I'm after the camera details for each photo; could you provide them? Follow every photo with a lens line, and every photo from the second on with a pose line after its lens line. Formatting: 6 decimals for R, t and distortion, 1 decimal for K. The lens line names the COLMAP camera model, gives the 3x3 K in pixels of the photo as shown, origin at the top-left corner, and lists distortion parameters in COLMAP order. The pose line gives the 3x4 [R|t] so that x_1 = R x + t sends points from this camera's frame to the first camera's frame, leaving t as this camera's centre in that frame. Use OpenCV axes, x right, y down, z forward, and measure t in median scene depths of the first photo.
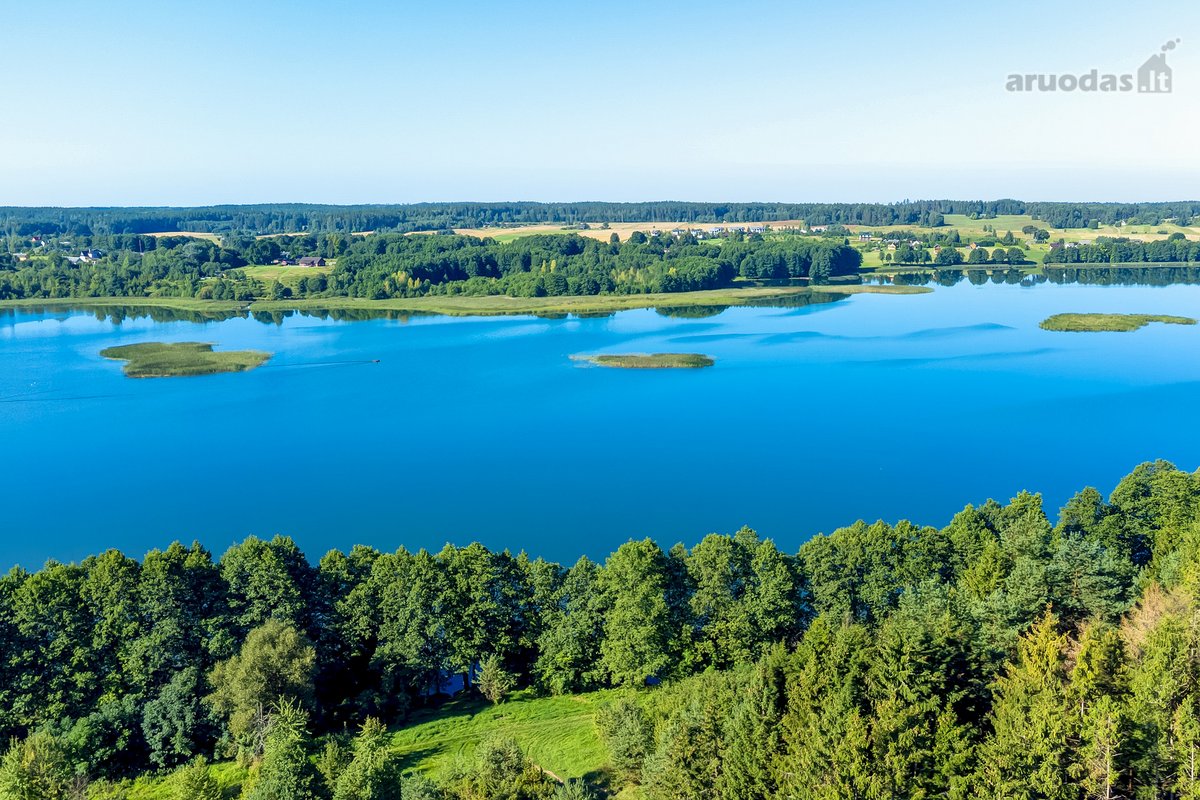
lens RADIAL K [[1116.9, 0, 686.4], [0, 1116.9, 403.6], [0, 0, 1]] dist [-0.001113, 0.061219]
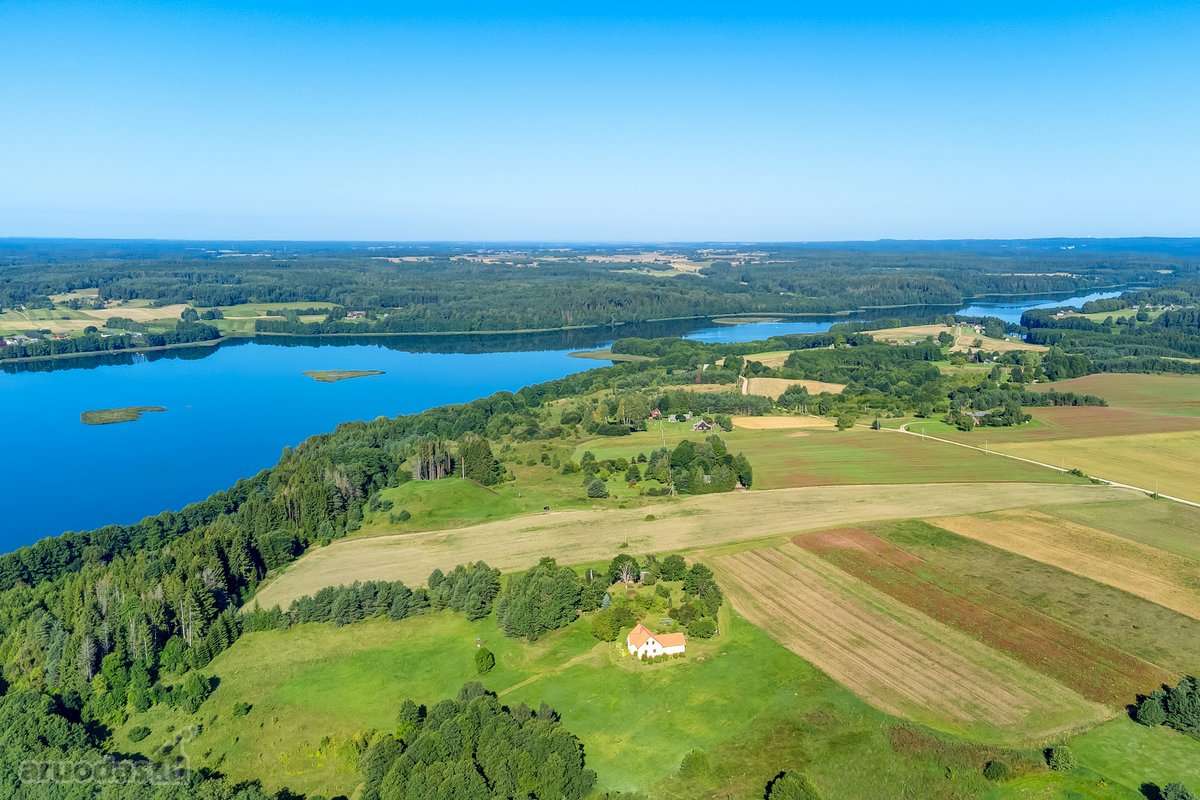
lens RADIAL K [[1093.8, 0, 632.2], [0, 1093.8, 402.4], [0, 0, 1]] dist [-0.002102, 0.084347]
pose [[0.598759, -0.112149, 0.793039, -0.420606], [0.134381, 0.990179, 0.038568, -0.041484], [-0.789575, 0.083476, 0.607949, -0.575416]]
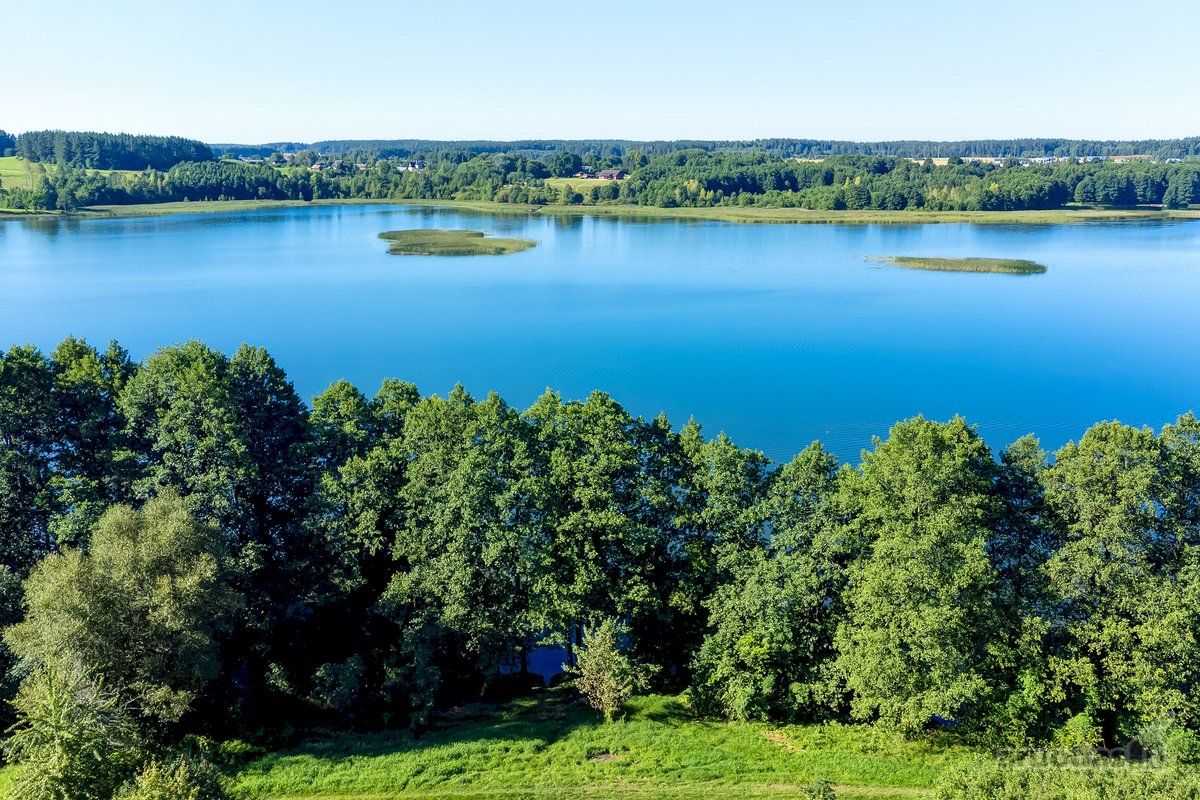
lens RADIAL K [[1093.8, 0, 632.2], [0, 1093.8, 402.4], [0, 0, 1]] dist [-0.002102, 0.084347]
pose [[0.948195, 0.083841, -0.306427, -0.004700], [-0.068679, 0.995836, 0.059953, 0.018893], [0.310177, -0.035802, 0.950004, 0.103335]]
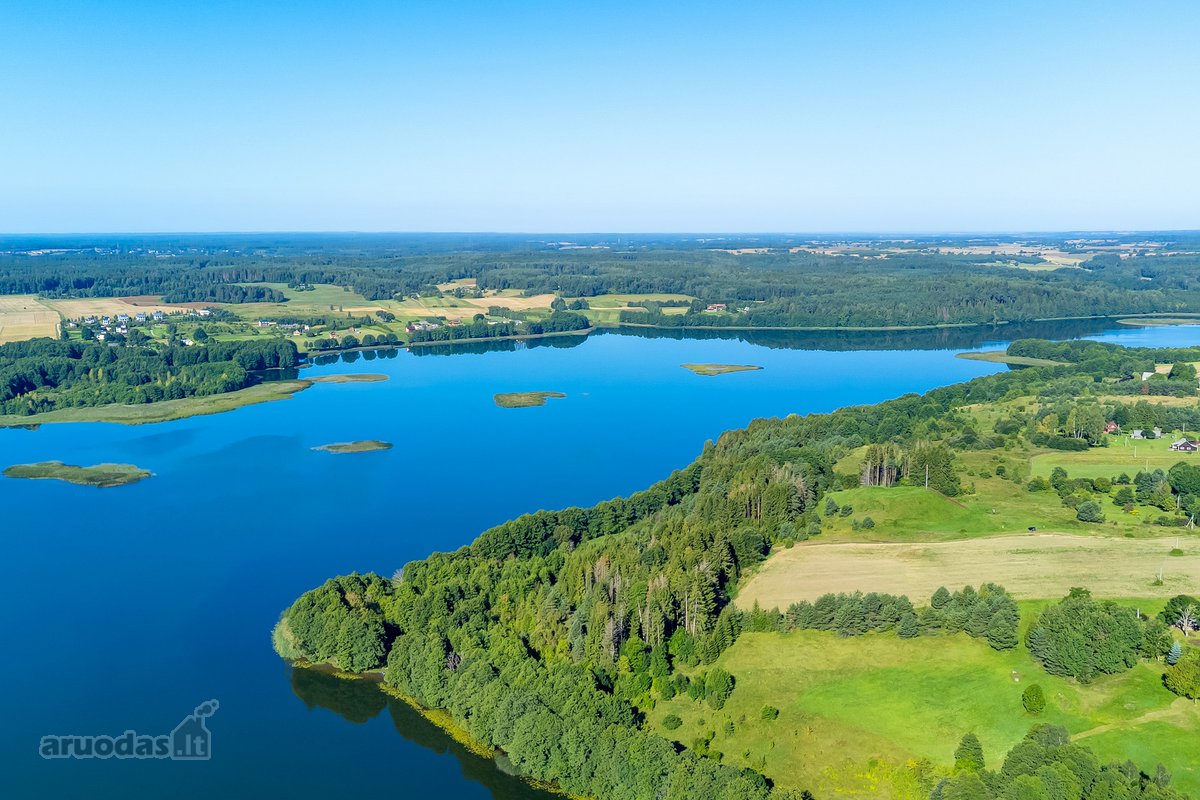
lens RADIAL K [[1121.8, 0, 544.0], [0, 1121.8, 398.8], [0, 0, 1]] dist [0.012271, 0.037876]
pose [[0.844966, -0.076963, 0.529254, -0.483681], [0.092114, 0.995746, -0.002262, -0.054536], [-0.526828, 0.050663, 0.848460, -0.497894]]
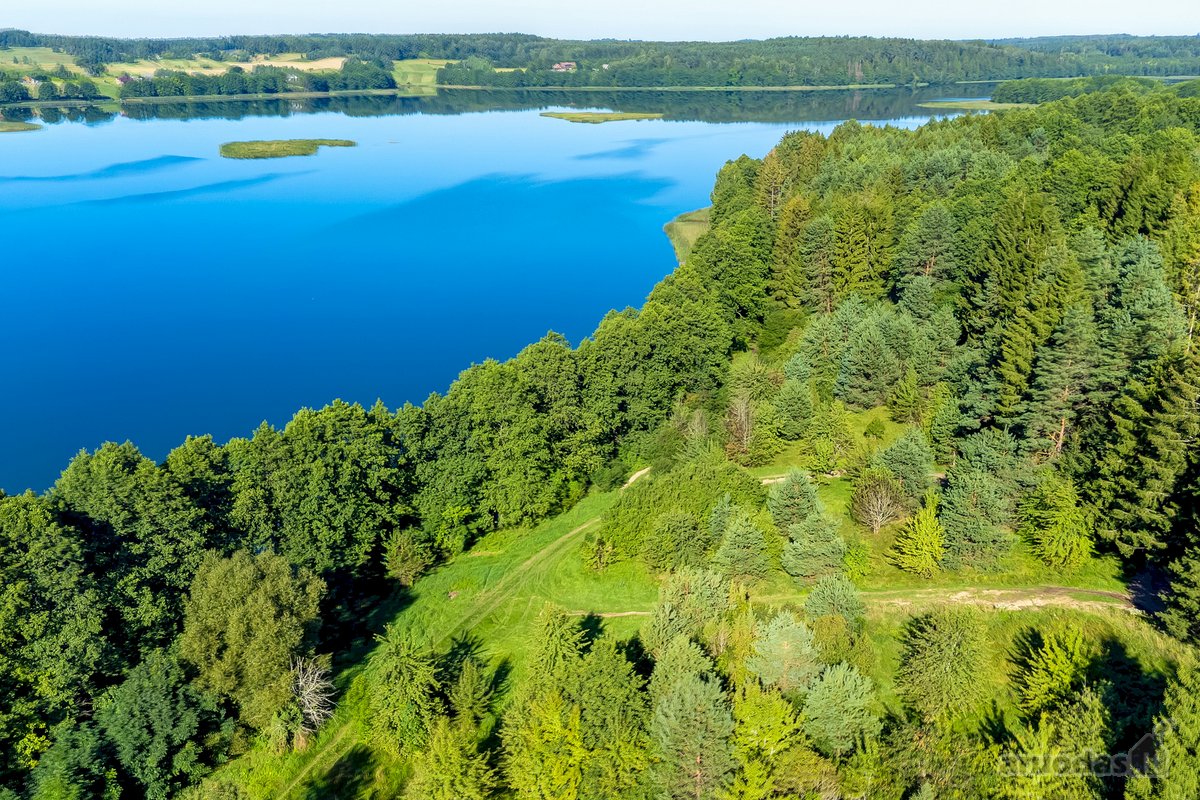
lens RADIAL K [[1115.4, 0, 560.8], [0, 1115.4, 404.0], [0, 0, 1]] dist [-0.003315, 0.023268]
pose [[0.734287, -0.200295, 0.648617, -0.109959], [0.110023, 0.977962, 0.177444, 0.001276], [-0.669864, -0.058932, 0.740141, 0.062649]]
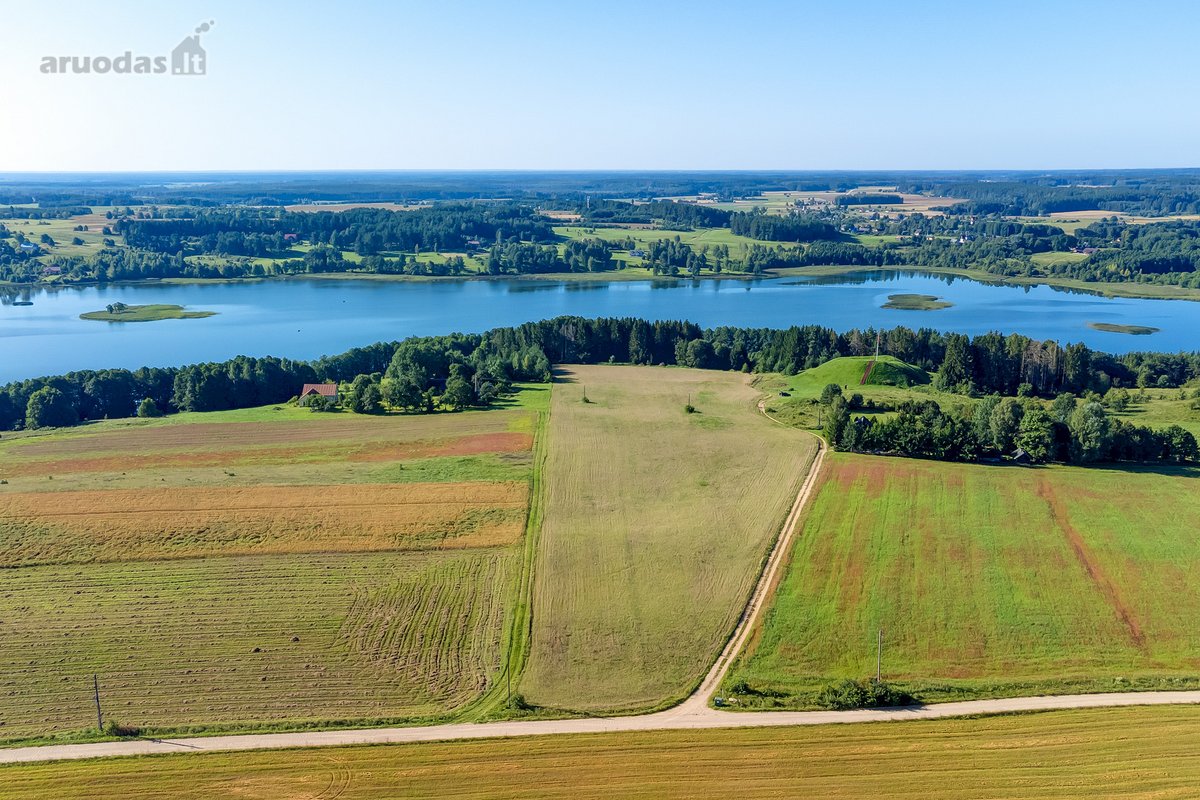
lens RADIAL K [[1115.4, 0, 560.8], [0, 1115.4, 404.0], [0, 0, 1]] dist [-0.003315, 0.023268]
pose [[0.588400, 0.171197, -0.790238, 0.569280], [-0.139688, 0.984156, 0.109198, 0.007834], [0.796412, 0.046135, 0.602992, -0.534800]]
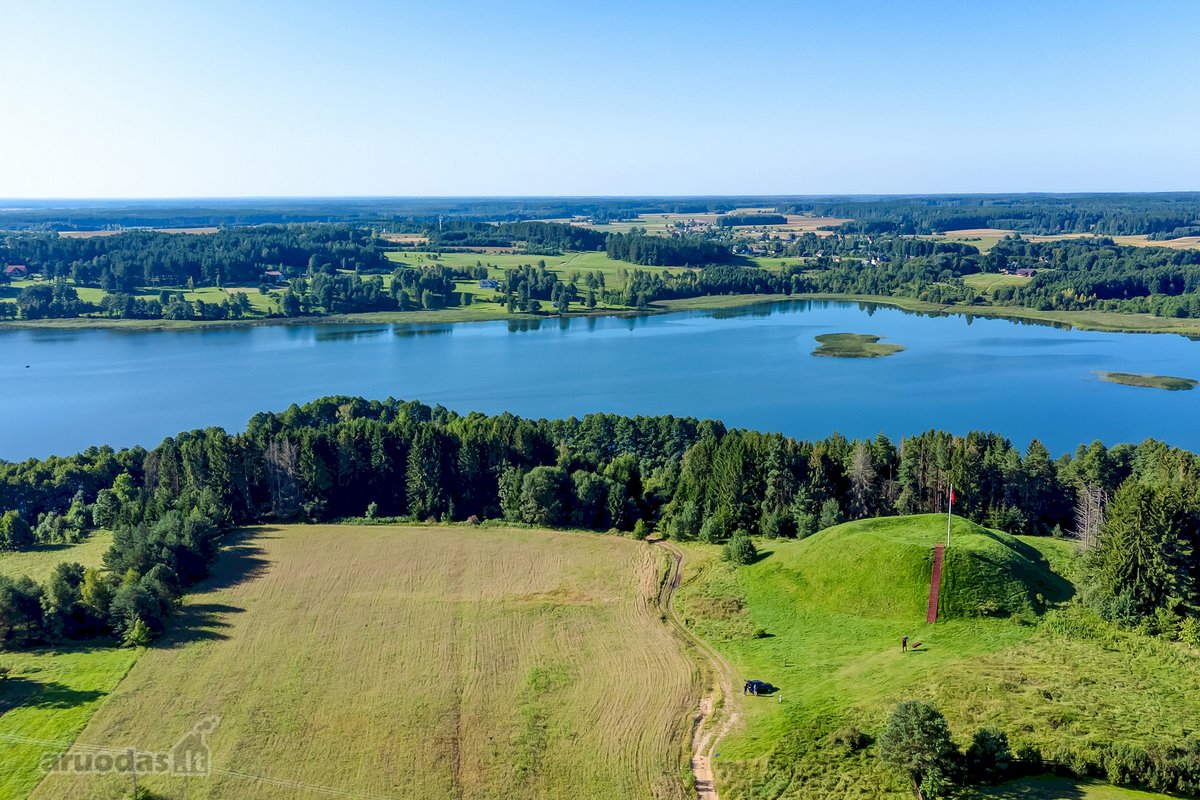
lens RADIAL K [[1119.2, 0, 648.3], [0, 1119.2, 401.7], [0, 0, 1]] dist [0.007396, -0.011602]
pose [[0.727213, 0.127374, -0.674490, 0.276657], [-0.117095, 0.991249, 0.060944, -0.015894], [0.676351, 0.034660, 0.735764, -0.241384]]
